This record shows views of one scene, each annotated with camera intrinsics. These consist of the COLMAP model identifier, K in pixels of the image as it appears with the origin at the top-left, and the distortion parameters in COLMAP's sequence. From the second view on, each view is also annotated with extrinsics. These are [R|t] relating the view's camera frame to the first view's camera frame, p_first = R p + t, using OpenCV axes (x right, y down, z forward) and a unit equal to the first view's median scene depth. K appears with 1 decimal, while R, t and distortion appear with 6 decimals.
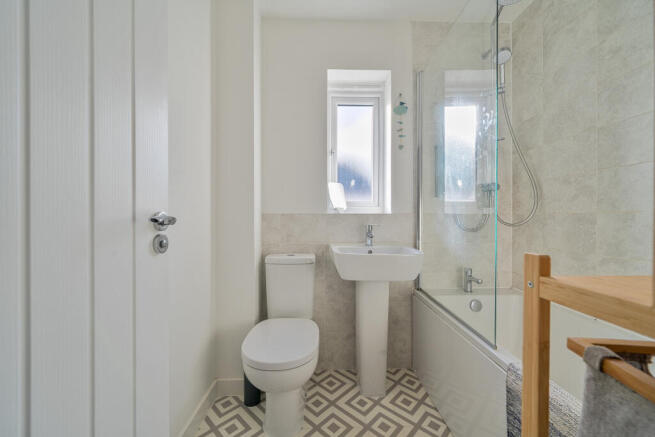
lens RADIAL K [[249.0, 0, 334.2], [0, 249.0, 217.3], [0, 0, 1]] dist [0.000201, -0.000010]
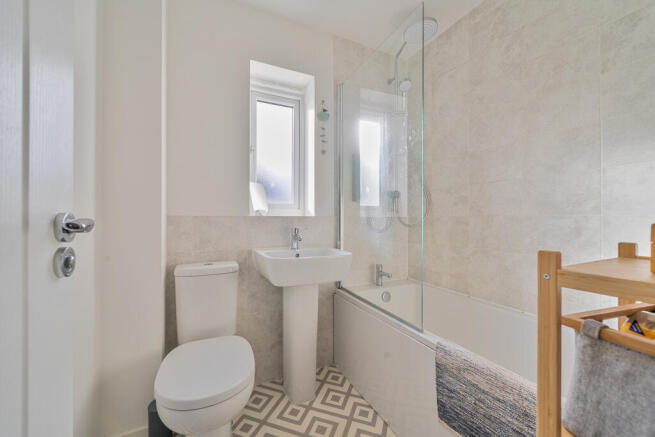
lens RADIAL K [[244.9, 0, 322.2], [0, 244.9, 218.1], [0, 0, 1]] dist [-0.001670, -0.000103]
pose [[0.922625, 0.001012, 0.385698, -0.135171], [0.001856, 0.999973, -0.007065, -0.000792], [-0.385695, 0.007234, 0.922598, 0.067447]]
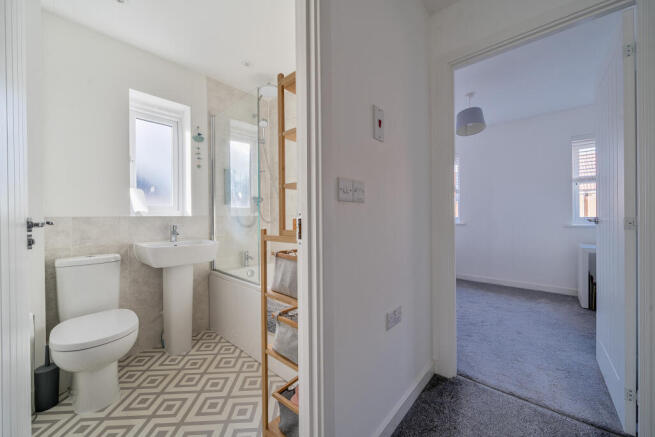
lens RADIAL K [[244.9, 0, 322.2], [0, 244.9, 218.1], [0, 0, 1]] dist [-0.001670, -0.000103]
pose [[0.698442, -0.009505, 0.715603, -0.223477], [0.009663, 0.999946, 0.003850, -0.003306], [-0.715601, 0.004226, 0.698496, -0.410545]]
